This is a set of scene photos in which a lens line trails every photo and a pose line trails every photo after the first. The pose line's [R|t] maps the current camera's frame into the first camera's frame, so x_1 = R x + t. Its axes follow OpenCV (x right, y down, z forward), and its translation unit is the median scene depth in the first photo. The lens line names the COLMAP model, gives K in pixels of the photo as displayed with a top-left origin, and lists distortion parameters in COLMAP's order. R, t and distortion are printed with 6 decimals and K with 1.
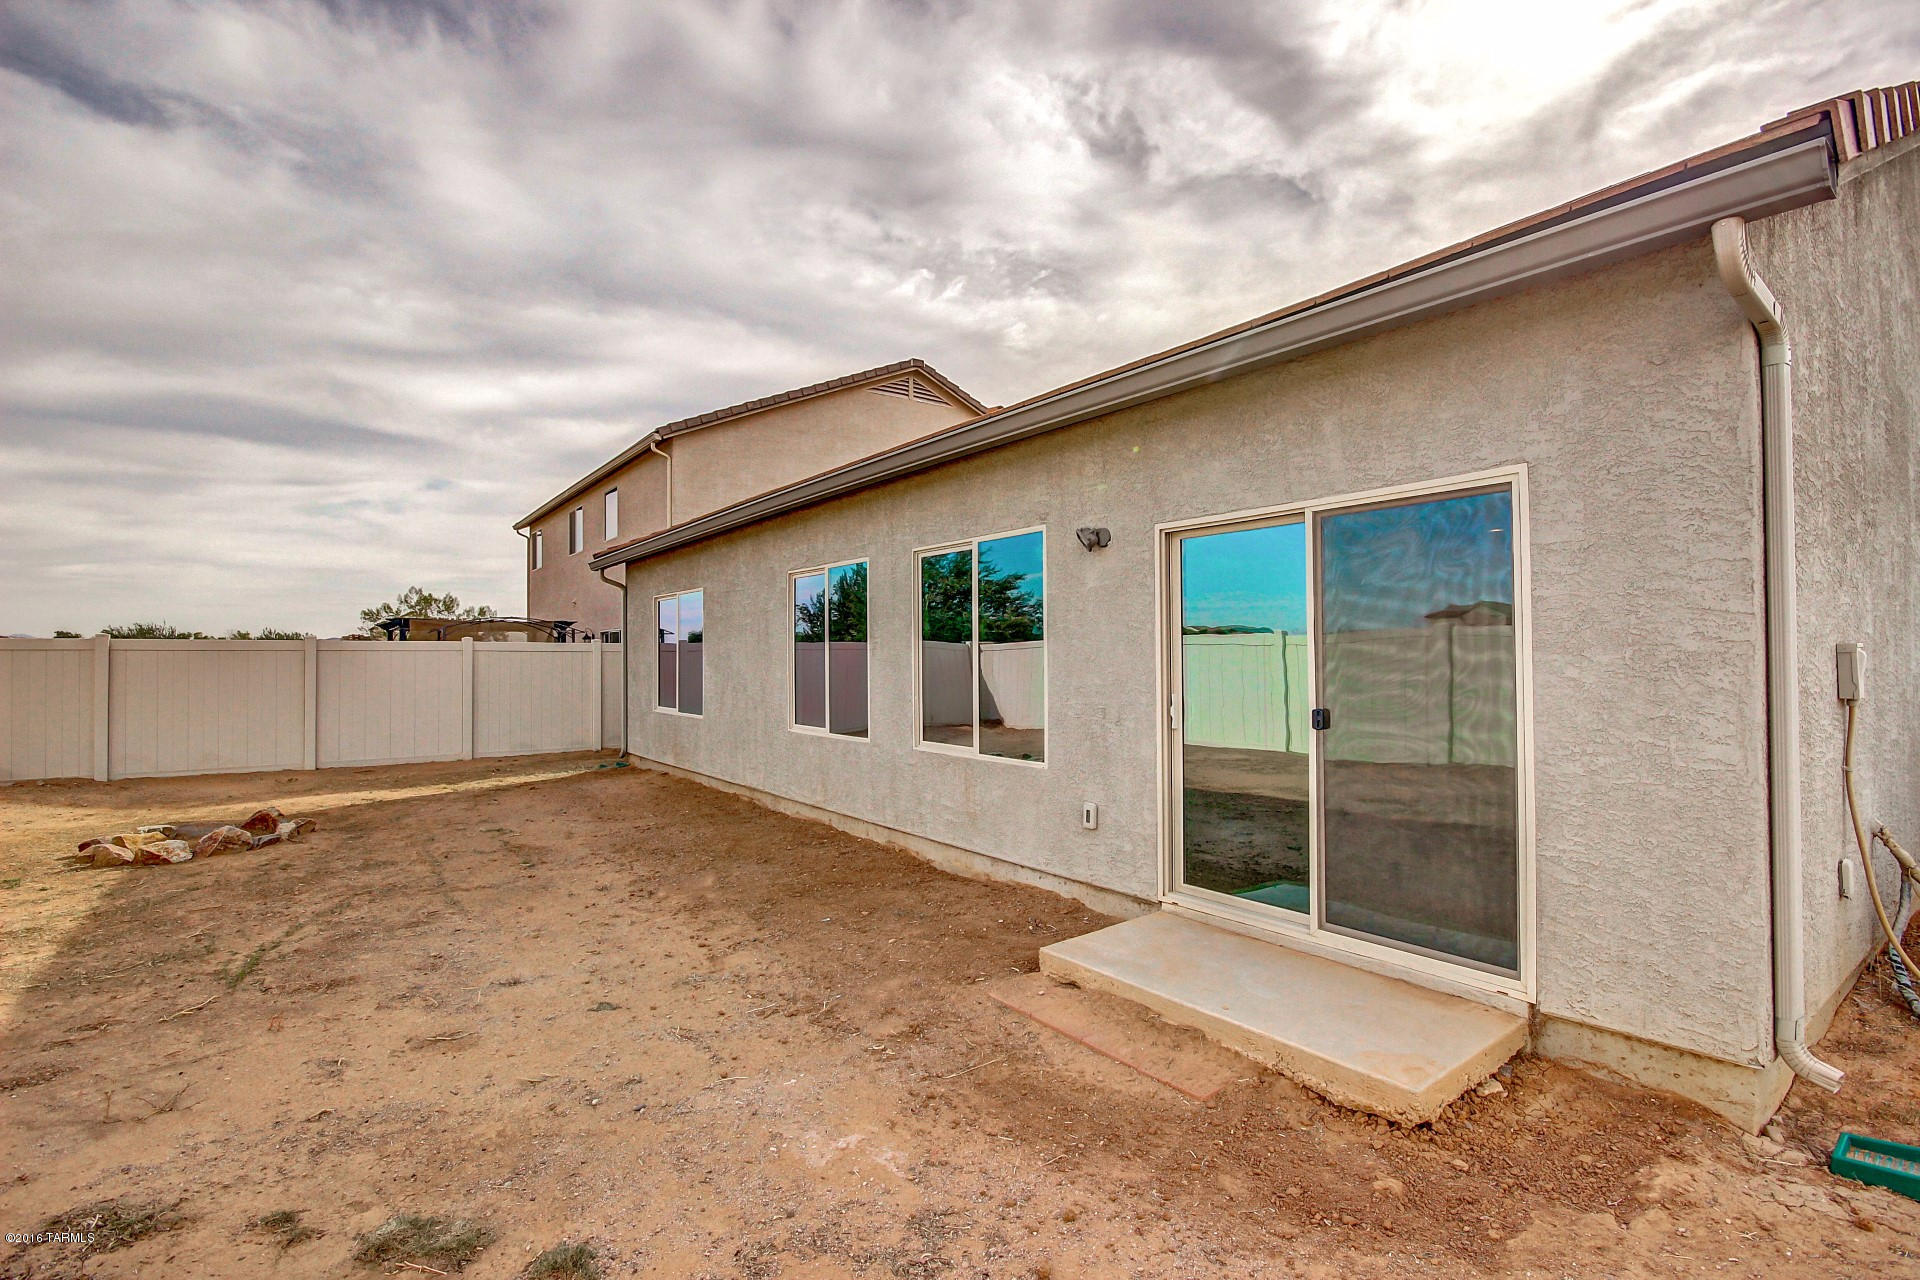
lens RADIAL K [[909.5, 0, 977.8], [0, 909.5, 628.5], [0, 0, 1]] dist [0.018138, -0.014417]
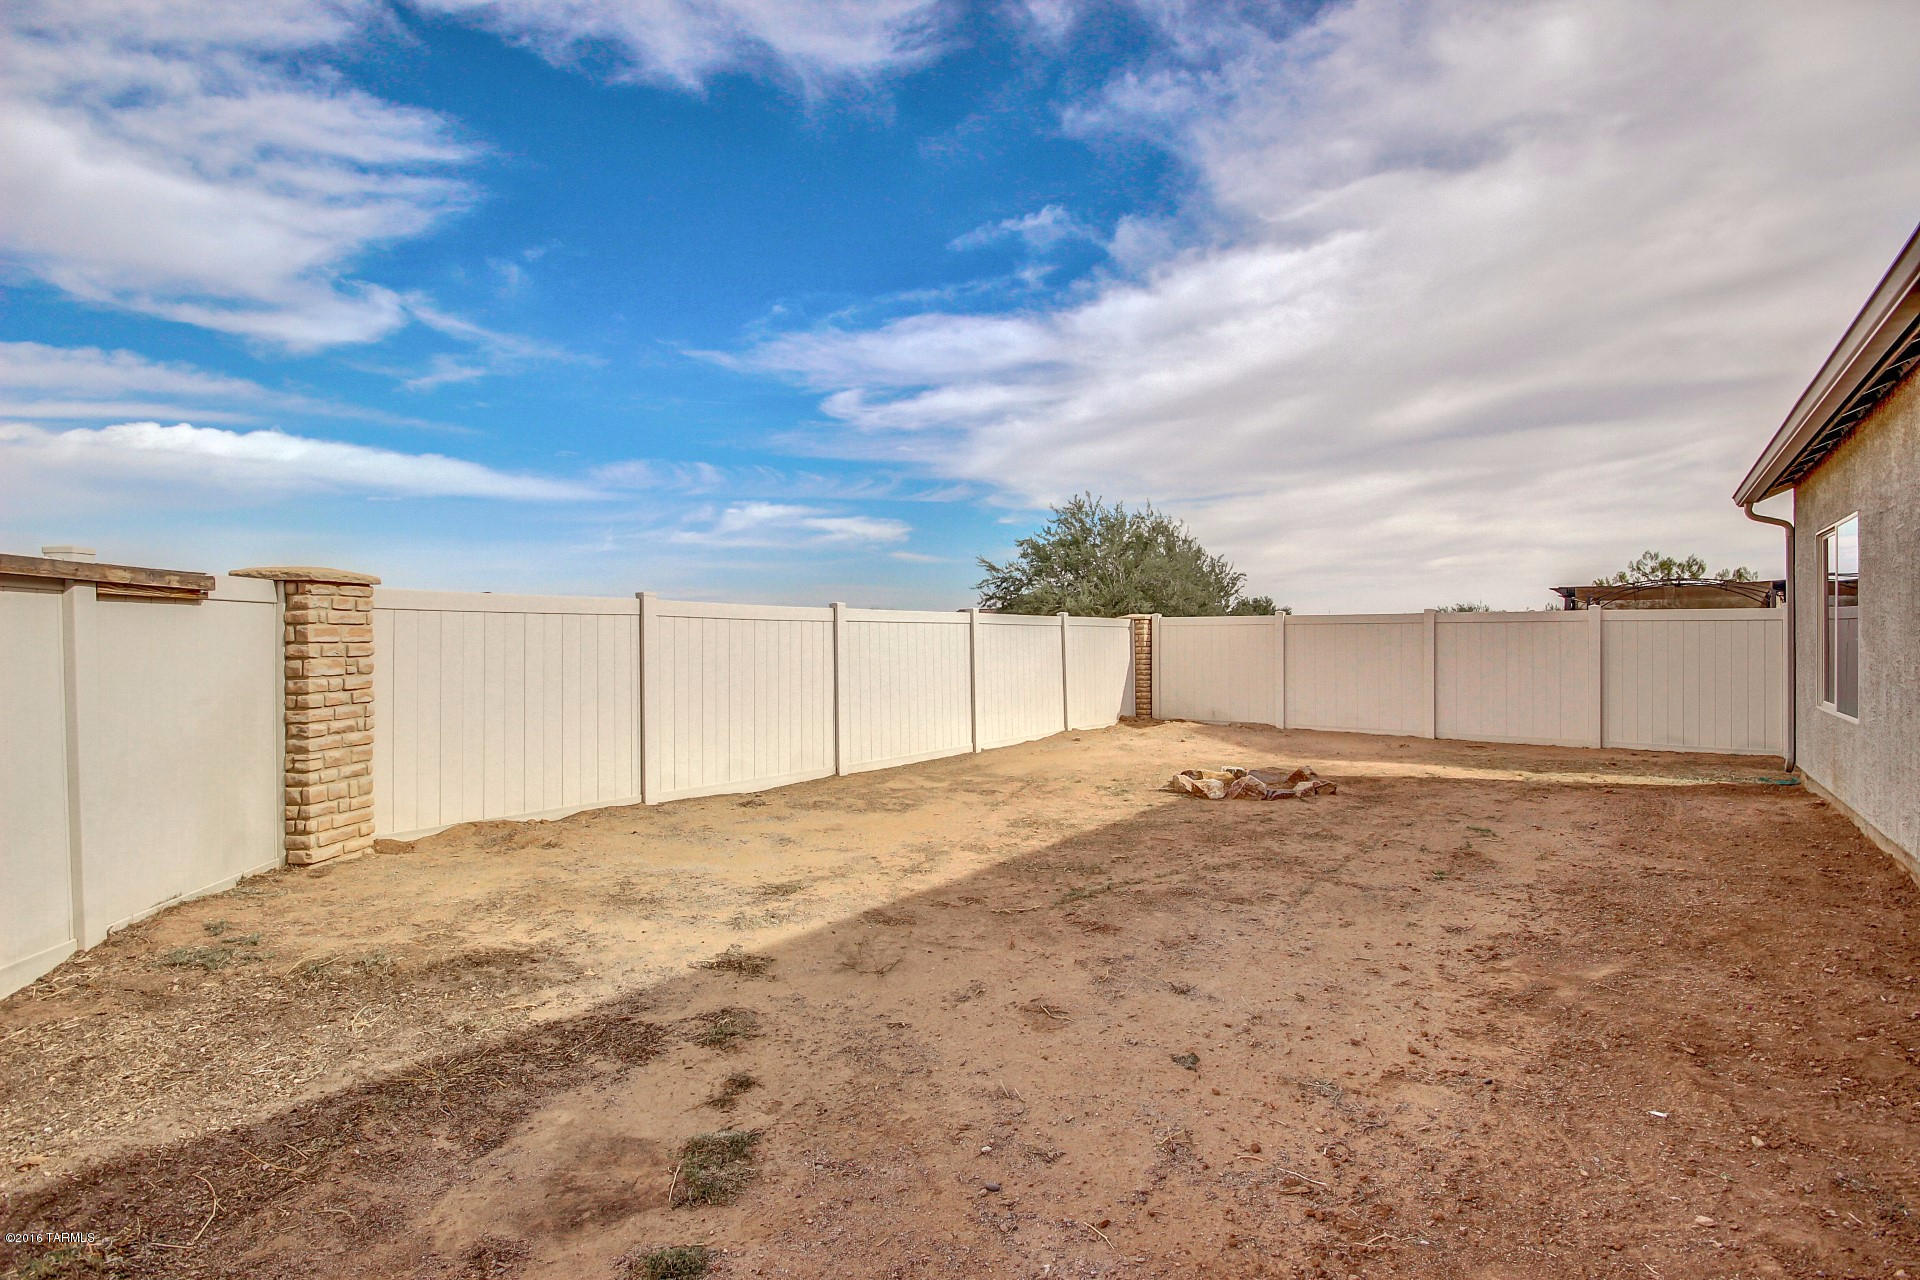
lens RADIAL K [[909.5, 0, 966.0], [0, 909.5, 660.3], [0, 0, 1]] dist [0.018138, -0.014417]
pose [[0.269016, 0.026702, -0.962766, 0.105295], [0.030511, 0.998878, 0.036229, 0.014307], [0.962652, -0.039121, 0.267899, 0.231901]]
